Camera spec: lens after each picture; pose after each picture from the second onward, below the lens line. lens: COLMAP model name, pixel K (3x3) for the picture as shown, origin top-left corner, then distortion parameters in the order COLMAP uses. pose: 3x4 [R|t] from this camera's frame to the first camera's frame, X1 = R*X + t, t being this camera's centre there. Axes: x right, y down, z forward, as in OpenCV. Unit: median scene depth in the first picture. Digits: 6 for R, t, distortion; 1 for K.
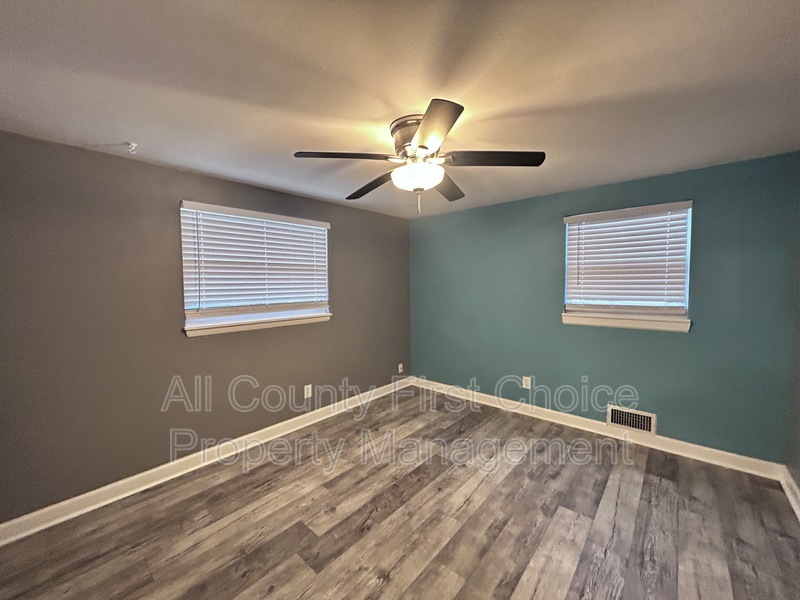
lens RADIAL K [[324.9, 0, 400.0], [0, 324.9, 300.0], [0, 0, 1]] dist [0.002261, 0.000350]
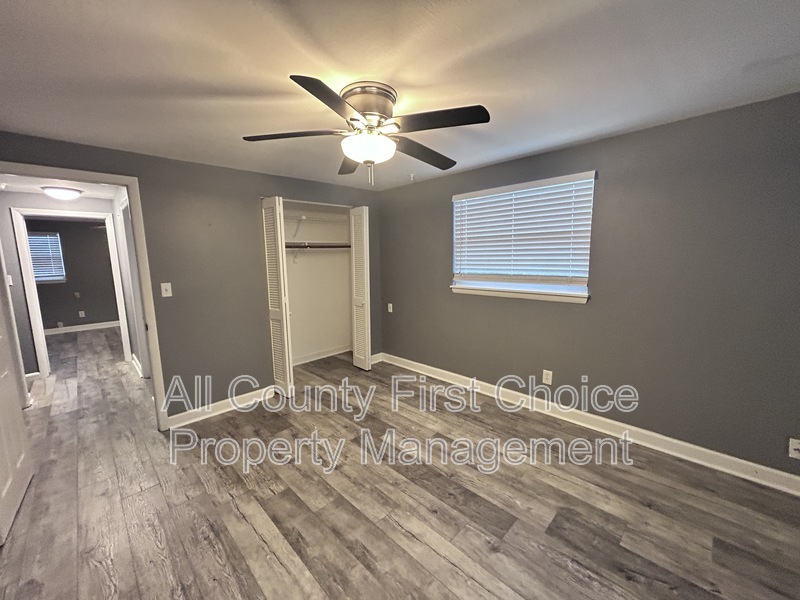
lens RADIAL K [[324.9, 0, 400.0], [0, 324.9, 300.0], [0, 0, 1]] dist [0.002261, 0.000350]
pose [[-0.080862, 0.146034, -0.985969, 0.968332], [-0.032778, 0.988284, 0.149065, -0.074659], [0.996186, 0.044372, -0.075128, 1.069314]]
